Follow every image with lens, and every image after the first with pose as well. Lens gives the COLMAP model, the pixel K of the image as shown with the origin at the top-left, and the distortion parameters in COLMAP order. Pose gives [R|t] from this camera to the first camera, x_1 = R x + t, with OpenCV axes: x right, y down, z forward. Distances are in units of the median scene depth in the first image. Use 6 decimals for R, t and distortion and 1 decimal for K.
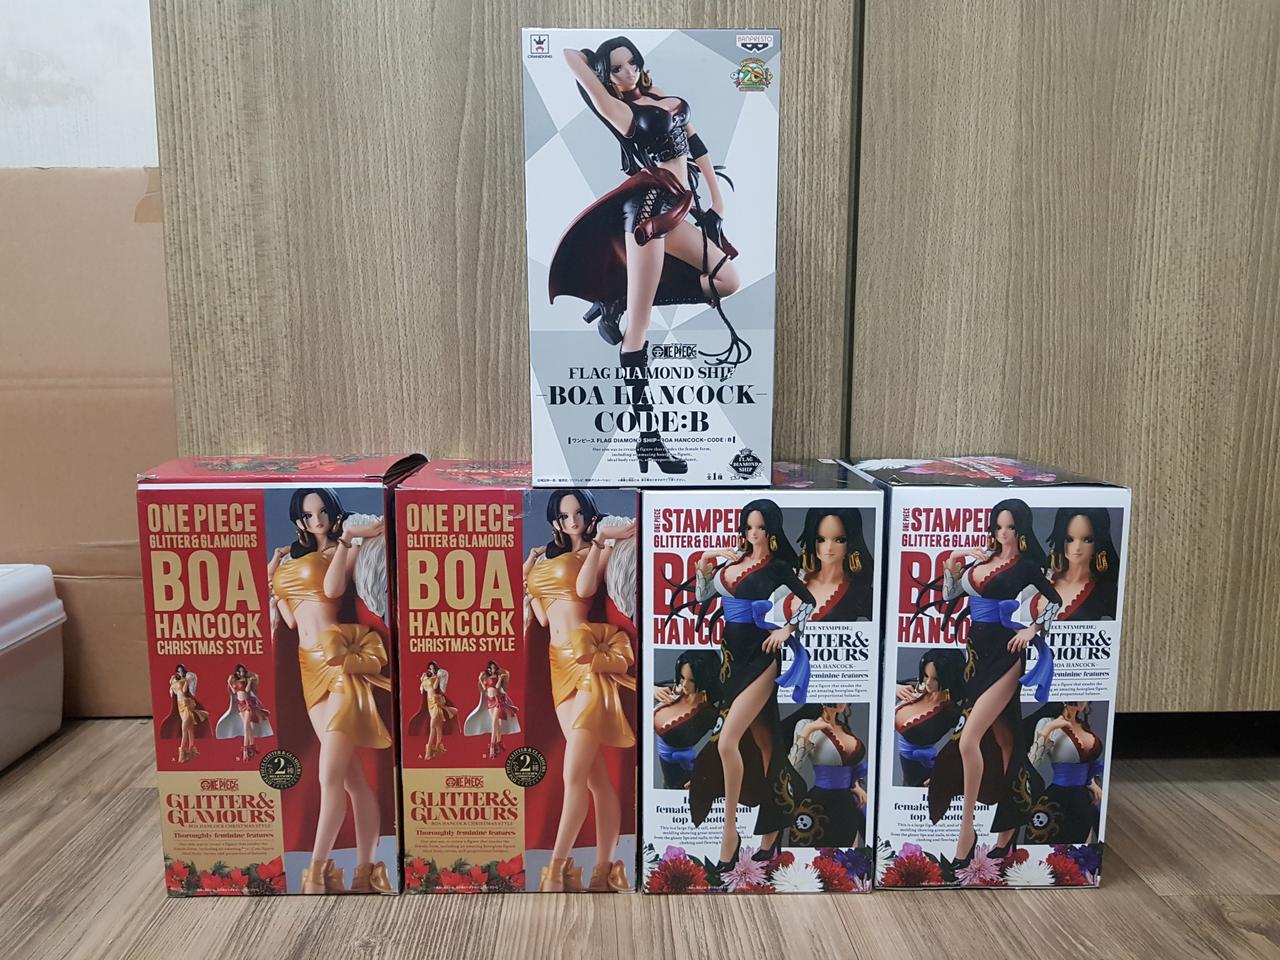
lens RADIAL K [[1006.6, 0, 657.7], [0, 1006.6, 468.5], [0, 0, 1]] dist [0.028274, -0.074545]
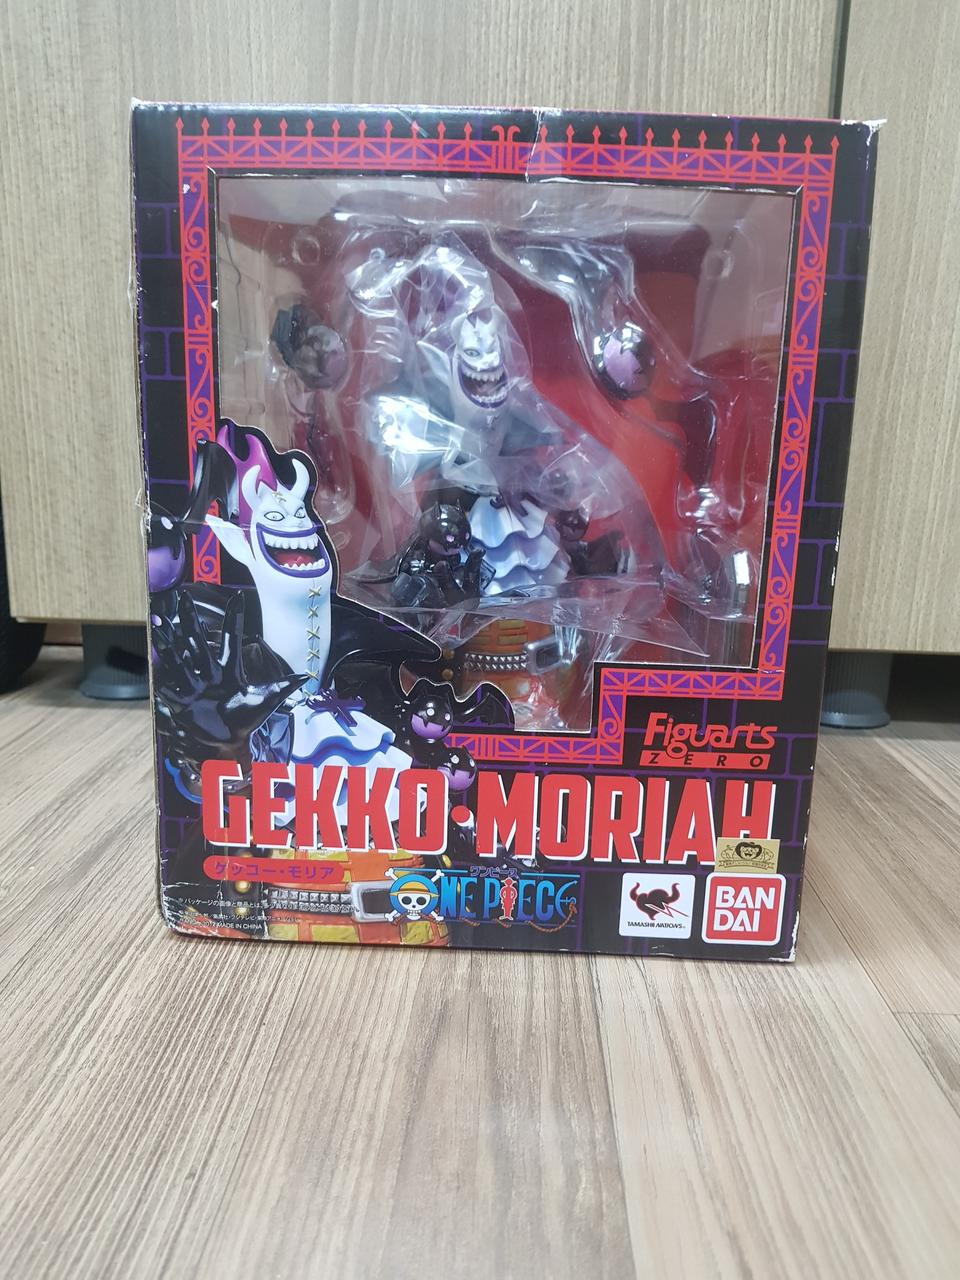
lens RADIAL K [[1006.6, 0, 495.9], [0, 1006.6, 642.7], [0, 0, 1]] dist [0.028274, -0.074545]
pose [[0.997820, 0.040343, -0.052221, -0.010740], [-0.035681, 0.995542, 0.087313, 0.187423], [0.055511, -0.085259, 0.994811, 0.189934]]
